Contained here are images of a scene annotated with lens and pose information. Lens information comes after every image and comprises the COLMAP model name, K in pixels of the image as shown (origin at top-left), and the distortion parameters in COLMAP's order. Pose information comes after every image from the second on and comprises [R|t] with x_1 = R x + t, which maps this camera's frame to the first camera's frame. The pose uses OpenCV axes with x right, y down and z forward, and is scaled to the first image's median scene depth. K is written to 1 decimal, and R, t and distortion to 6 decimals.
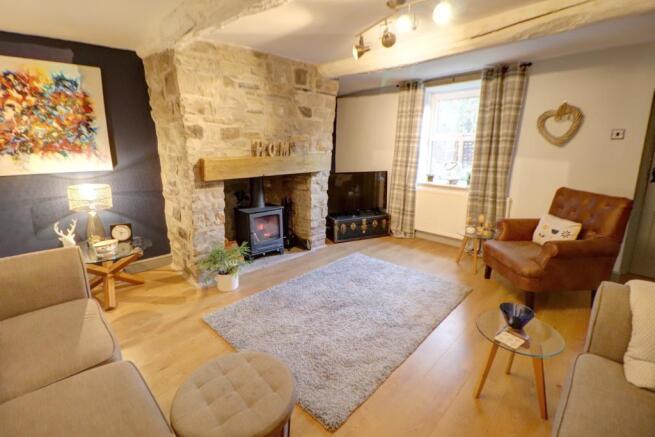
lens RADIAL K [[303.4, 0, 335.2], [0, 303.4, 205.5], [0, 0, 1]] dist [-0.015845, -0.000784]
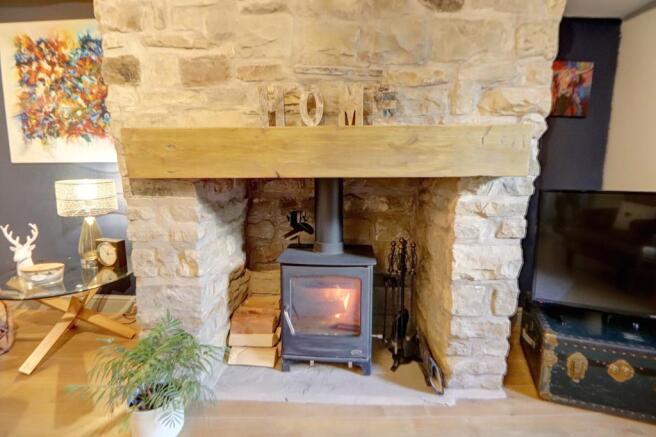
lens RADIAL K [[303.8, 0, 335.7], [0, 303.8, 205.4], [0, 0, 1]] dist [-0.015845, -0.000784]
pose [[0.682077, 0.087347, -0.726045, 0.110128], [-0.140469, 0.990002, -0.012859, -0.081927], [0.717662, 0.110758, 0.687527, 0.962437]]
